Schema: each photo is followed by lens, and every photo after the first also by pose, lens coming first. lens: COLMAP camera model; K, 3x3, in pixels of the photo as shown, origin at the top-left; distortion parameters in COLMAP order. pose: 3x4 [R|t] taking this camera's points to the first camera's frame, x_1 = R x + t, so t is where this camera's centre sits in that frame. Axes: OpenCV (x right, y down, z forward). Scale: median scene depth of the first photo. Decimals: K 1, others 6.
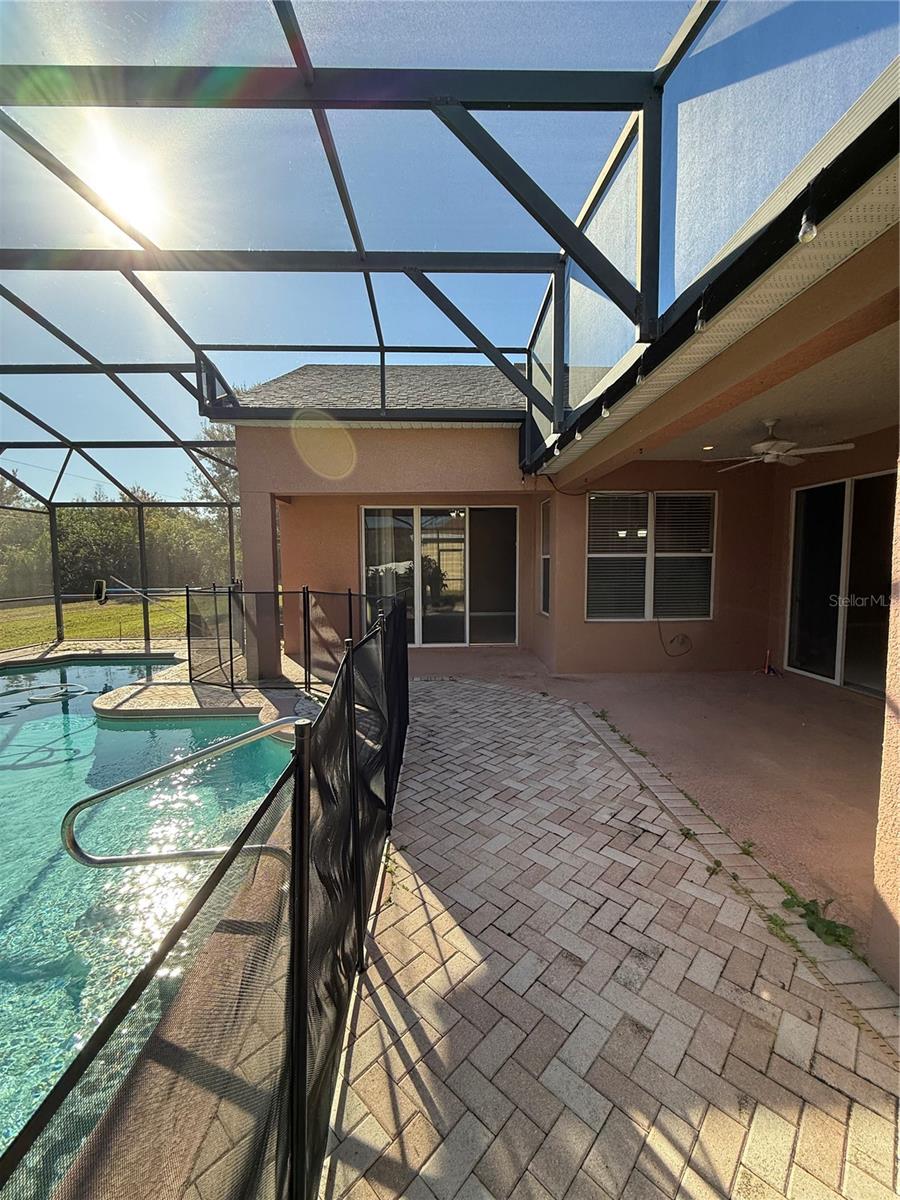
lens RADIAL K [[478.4, 0, 451.2], [0, 478.4, 597.5], [0, 0, 1]] dist [0.000455, -0.000237]
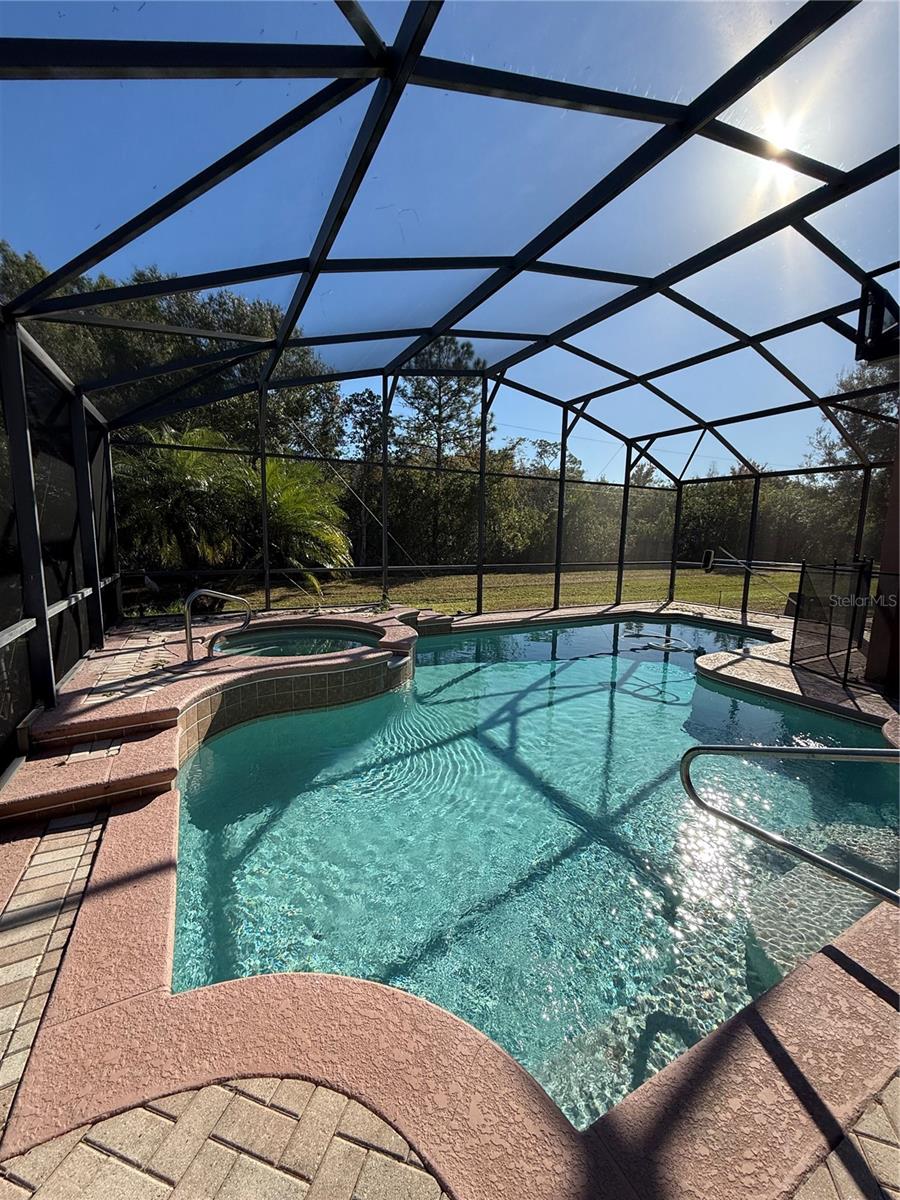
lens RADIAL K [[478.4, 0, 451.2], [0, 478.4, 597.5], [0, 0, 1]] dist [0.000455, -0.000237]
pose [[0.445381, 0.134729, -0.885146, -0.026205], [-0.085180, 0.990505, 0.107906, 0.003146], [0.891280, 0.027338, 0.452628, -0.006659]]
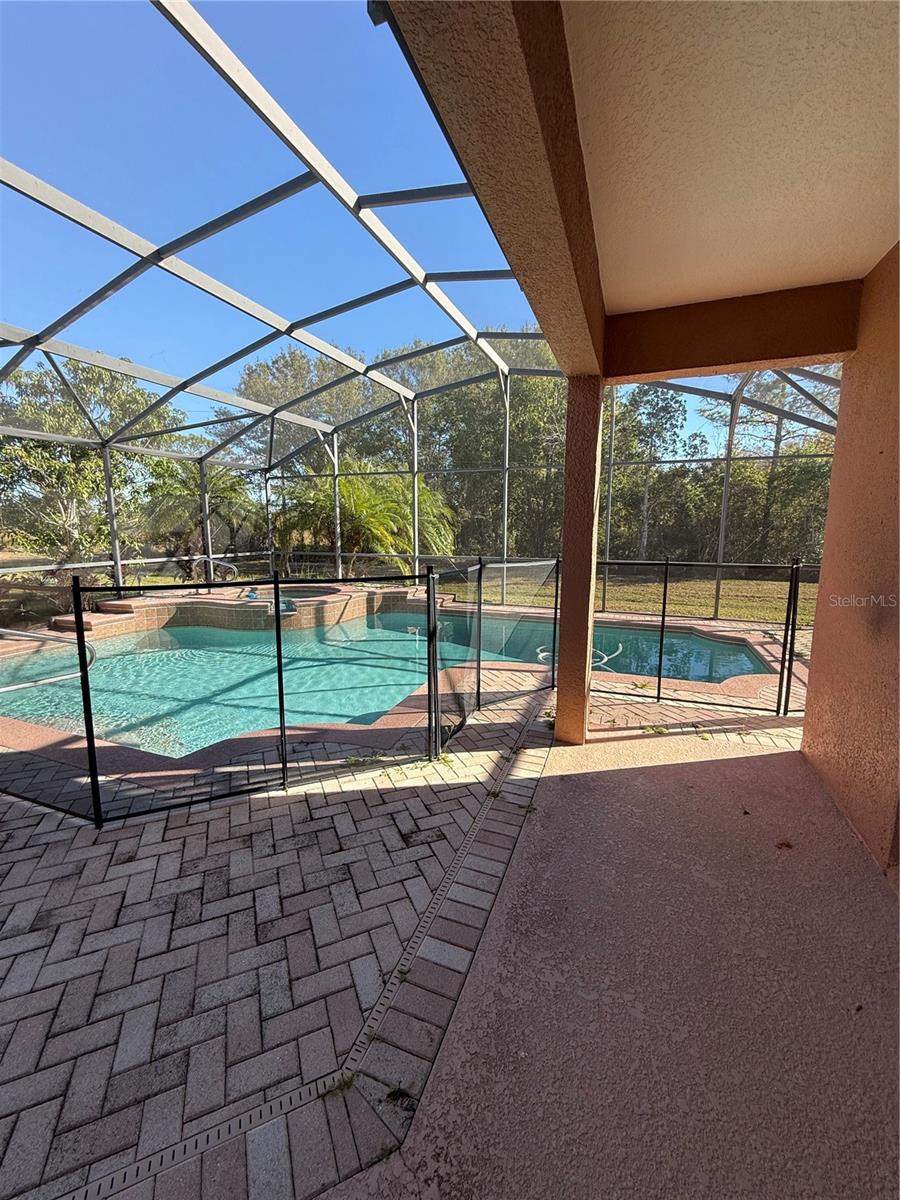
lens RADIAL K [[480.2, 0, 449.8], [0, 480.2, 596.5], [0, 0, 1]] dist [0.001235, -0.000232]
pose [[-0.390421, 0.136736, -0.910426, 0.203343], [-0.070796, 0.981521, 0.177774, -0.104884], [0.917910, 0.133861, -0.373526, 1.506067]]
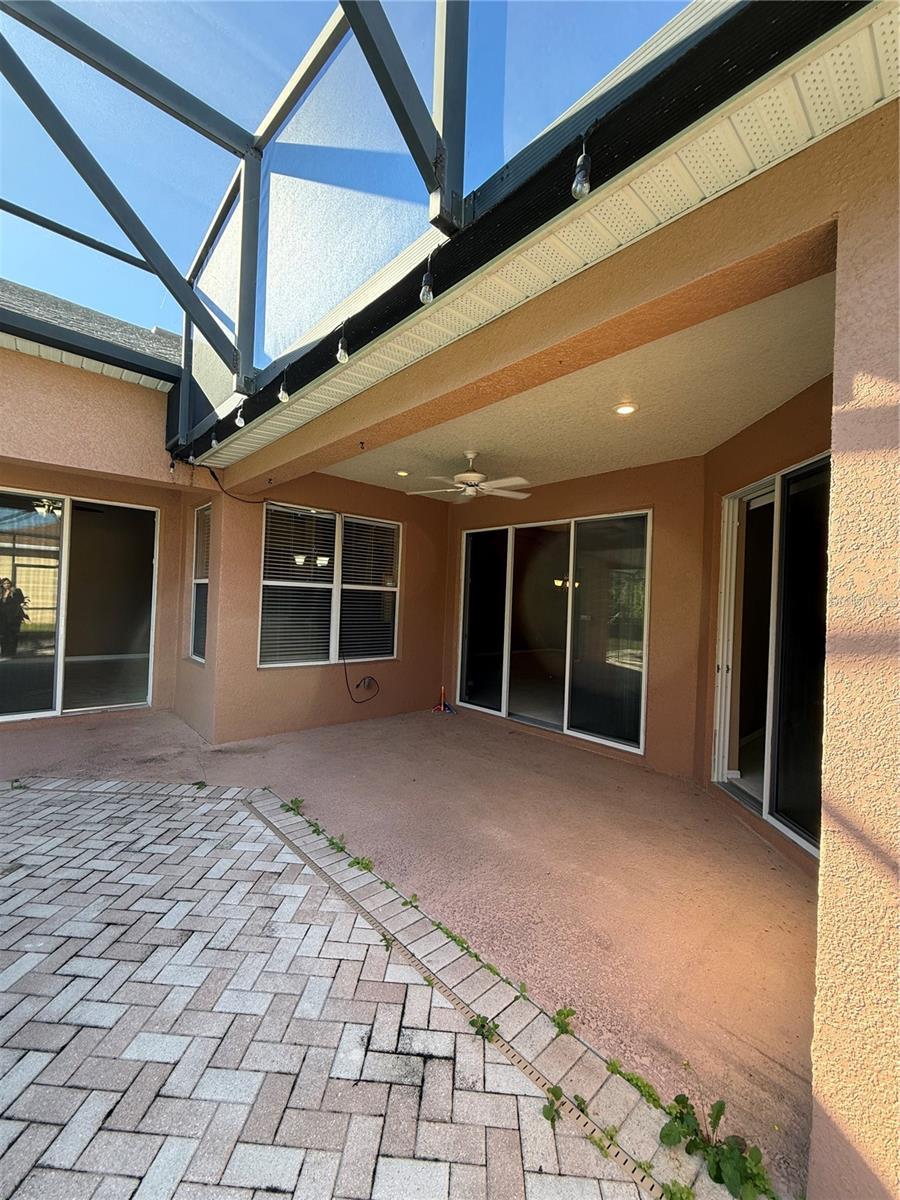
lens RADIAL K [[478.4, 0, 451.2], [0, 478.4, 597.5], [0, 0, 1]] dist [0.000455, -0.000237]
pose [[0.758942, 0.038850, 0.649998, 0.020323], [0.005545, 0.997797, -0.066112, -0.015124], [-0.651135, 0.053779, 0.757054, 0.310806]]
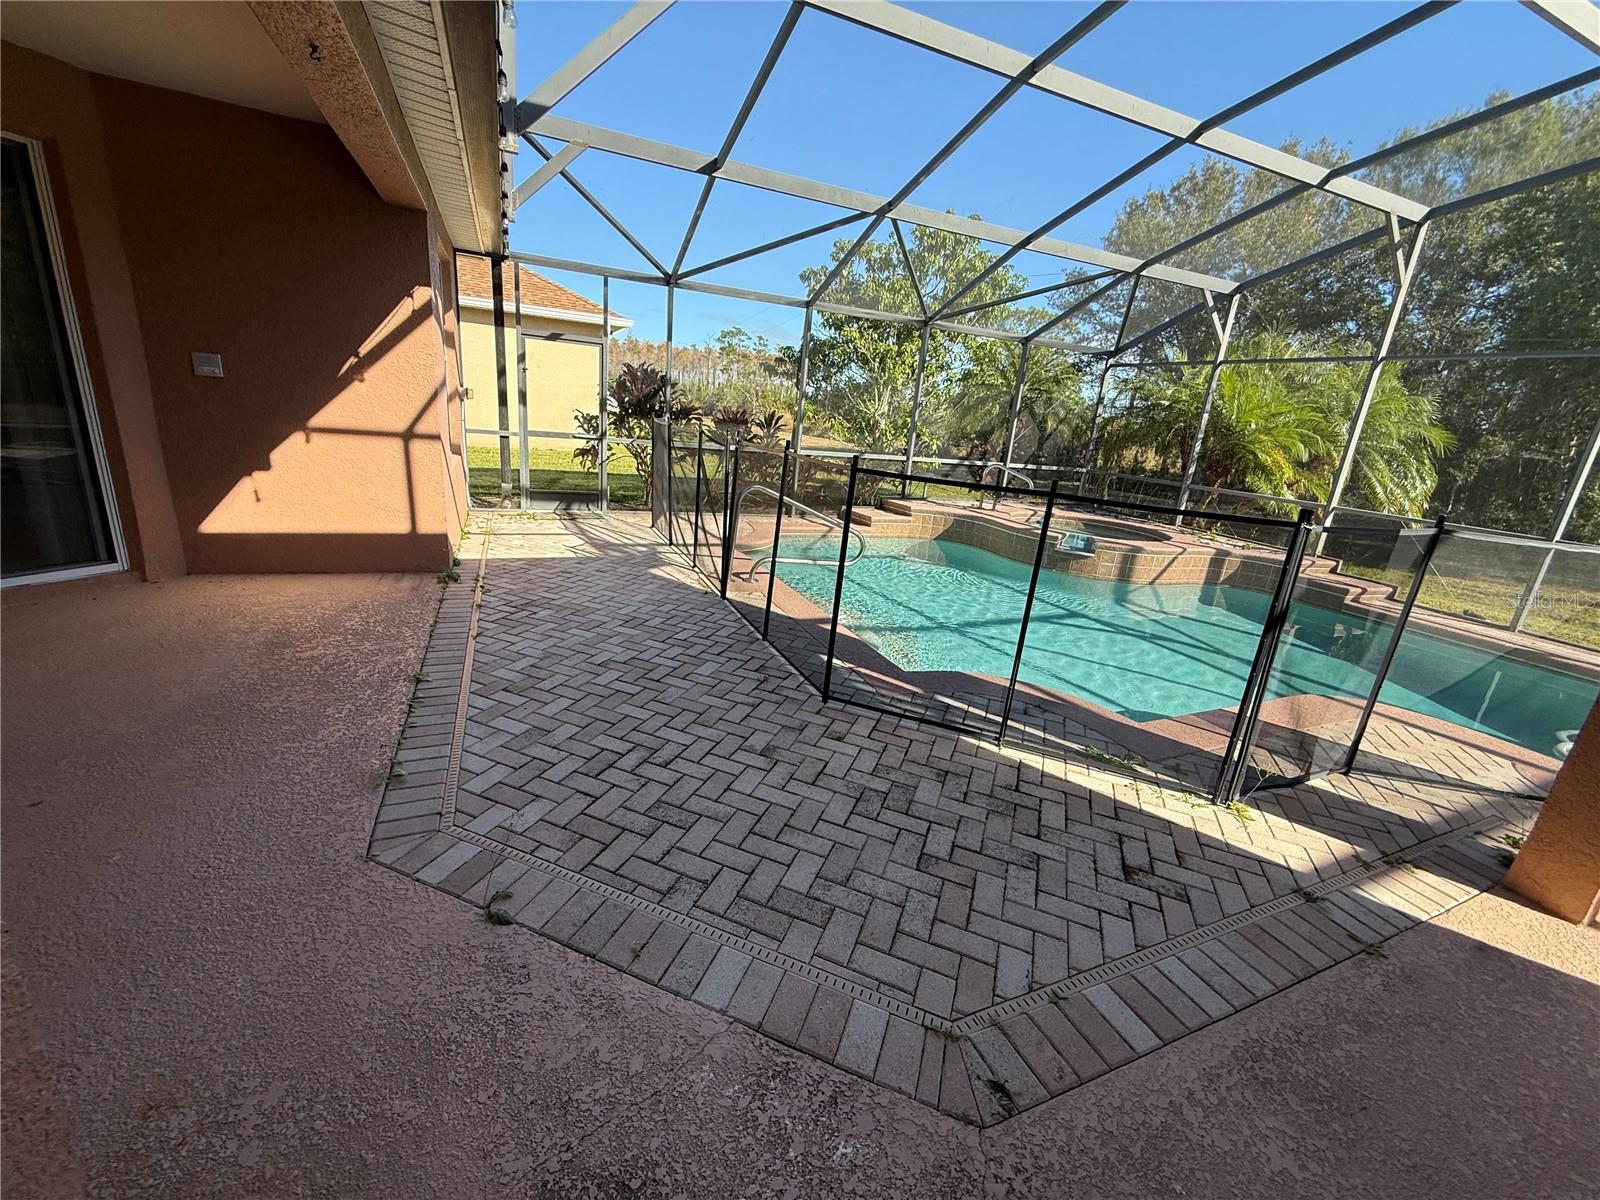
lens RADIAL K [[637.9, 0, 796.8], [0, 637.9, 598.9], [0, 0, 1]] dist [0.000455, -0.000237]
pose [[-0.927365, 0.030449, -0.372918, 0.207327], [-0.111278, 0.929139, 0.352589, -0.099432], [0.357228, 0.368476, -0.858262, 1.562408]]
